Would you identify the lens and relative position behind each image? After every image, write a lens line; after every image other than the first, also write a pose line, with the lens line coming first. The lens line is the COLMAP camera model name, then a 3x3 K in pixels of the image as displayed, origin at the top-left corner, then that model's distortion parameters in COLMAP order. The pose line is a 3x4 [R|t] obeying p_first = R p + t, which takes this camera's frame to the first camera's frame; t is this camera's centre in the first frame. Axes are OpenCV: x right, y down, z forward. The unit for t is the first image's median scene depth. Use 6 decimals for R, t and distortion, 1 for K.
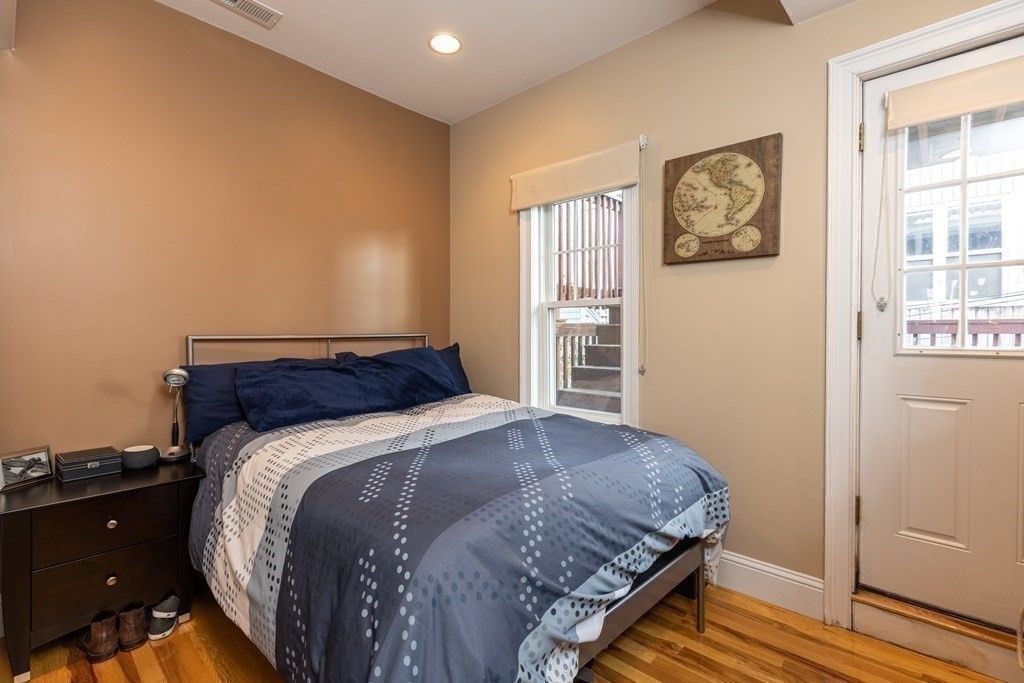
lens RADIAL K [[461.6, 0, 512.5], [0, 461.6, 335.1], [0, 0, 1]] dist [0.000663, 0.000653]
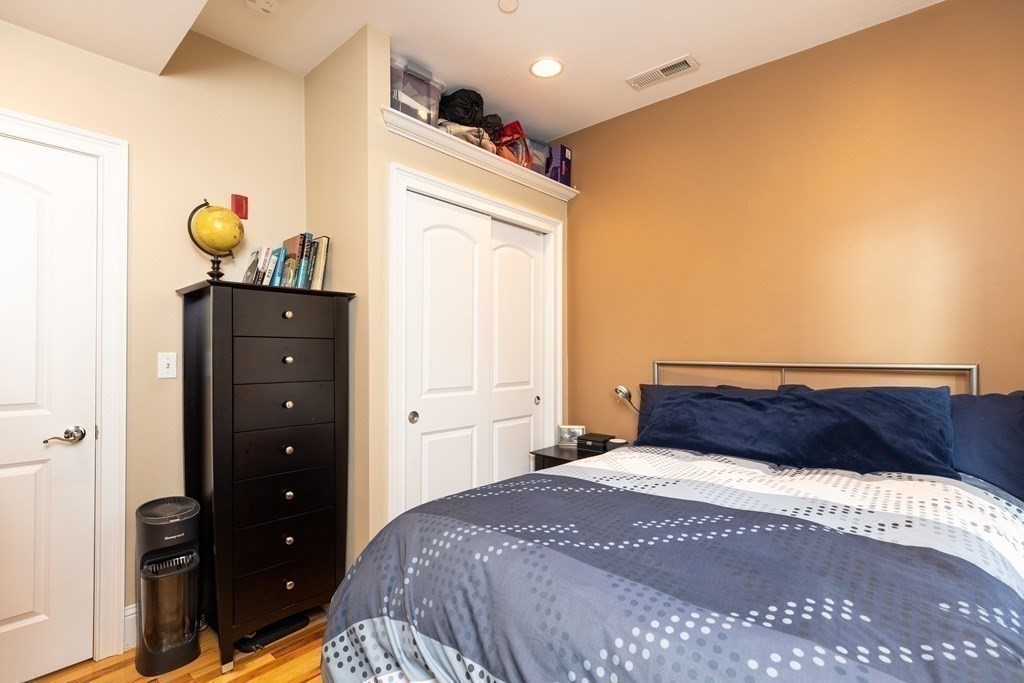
lens RADIAL K [[481.9, 0, 512.0], [0, 481.9, 341.5], [0, 0, 1]] dist [0.000050, 0.000129]
pose [[0.023672, -0.015683, -0.999597, 0.881630], [-0.011417, 0.999807, -0.015957, -0.036129], [0.999655, 0.011790, 0.023488, 0.880735]]
